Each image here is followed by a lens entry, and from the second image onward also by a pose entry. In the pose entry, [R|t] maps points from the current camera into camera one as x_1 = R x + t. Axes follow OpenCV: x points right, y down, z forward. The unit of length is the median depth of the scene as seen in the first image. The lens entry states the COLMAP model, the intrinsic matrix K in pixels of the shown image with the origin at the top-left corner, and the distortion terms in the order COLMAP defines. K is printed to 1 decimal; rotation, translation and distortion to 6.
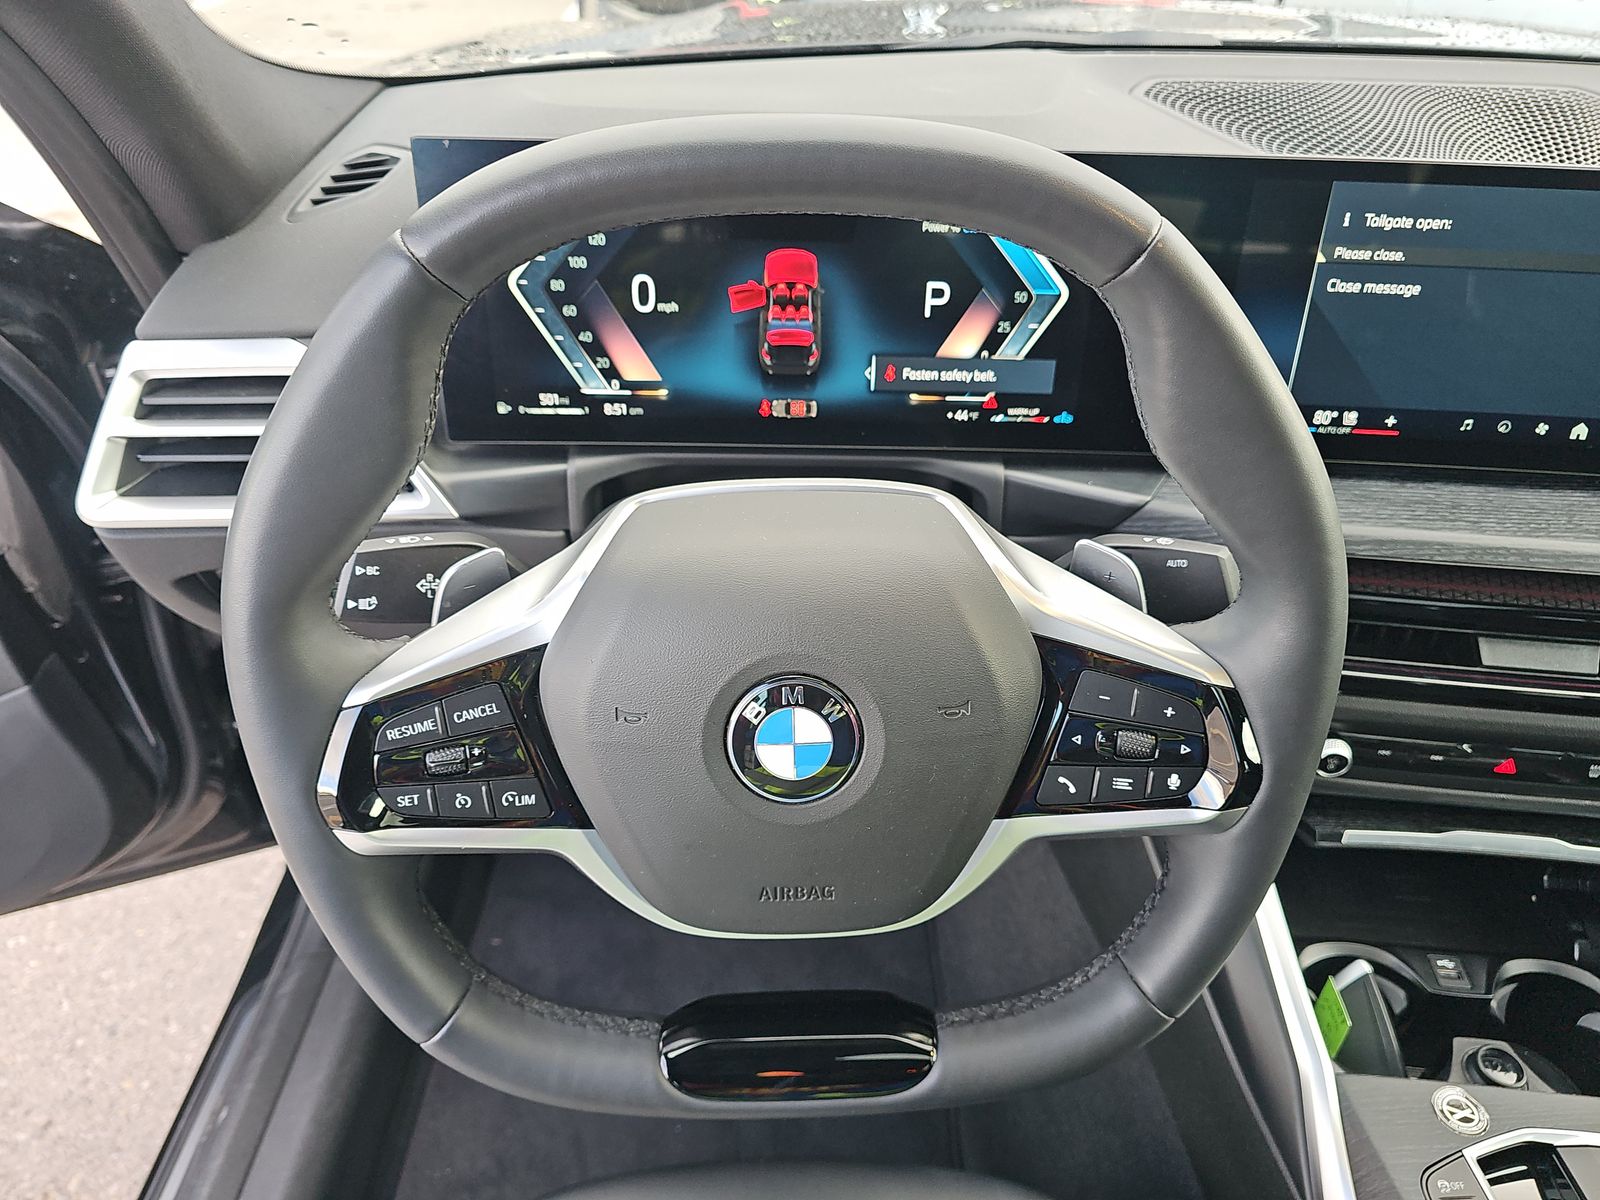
lens RADIAL K [[1065.5, 0, 800.4], [0, 1065.5, 601.0], [0, 0, 1]] dist [0.027231, -0.026665]
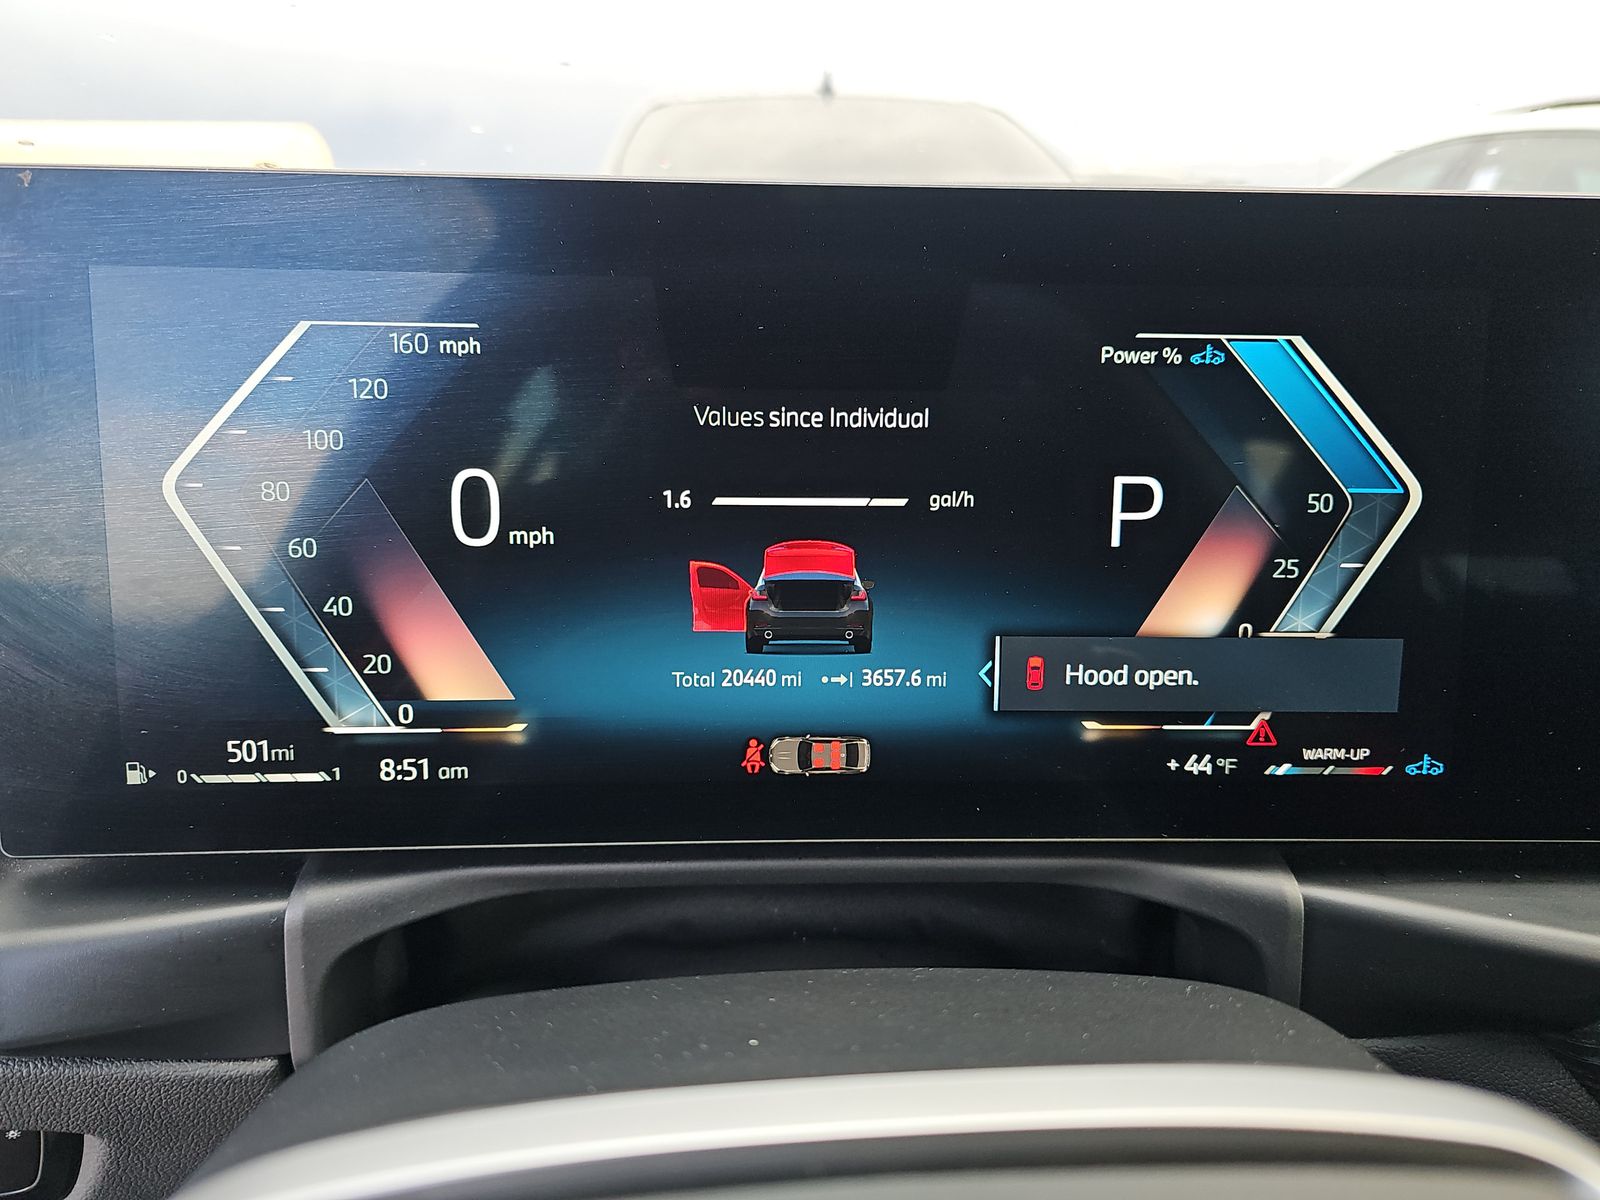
lens RADIAL K [[1065.5, 0, 806.0], [0, 1065.5, 594.1], [0, 0, 1]] dist [0.027231, -0.026665]
pose [[0.999513, -0.018419, 0.025186, -0.022134], [0.025035, 0.955167, -0.295008, -0.117811], [-0.018623, 0.295495, 0.955163, 0.574021]]
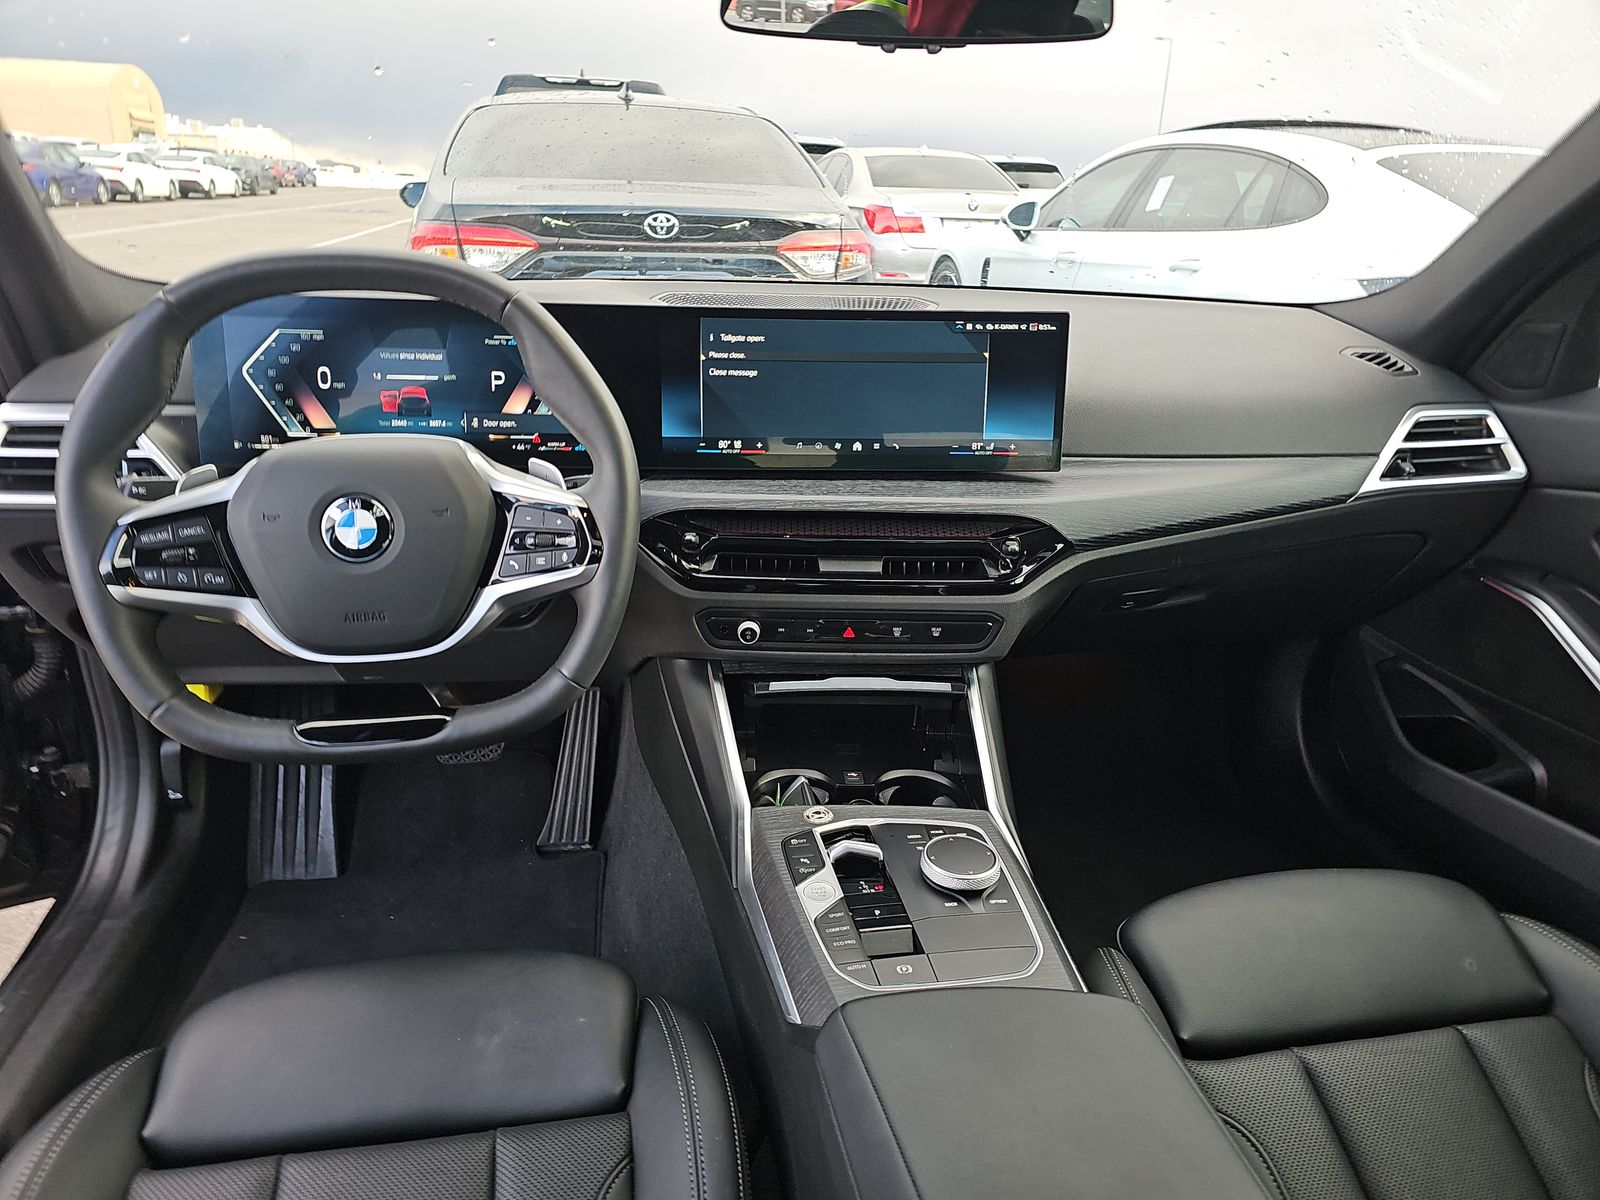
lens RADIAL K [[1065.5, 0, 811.2], [0, 1065.5, 614.5], [0, 0, 1]] dist [0.027231, -0.026665]
pose [[0.987574, -0.039406, 0.152134, 0.353310], [0.076220, 0.966676, -0.244394, 0.568633], [-0.137434, 0.252953, 0.957667, -0.686014]]
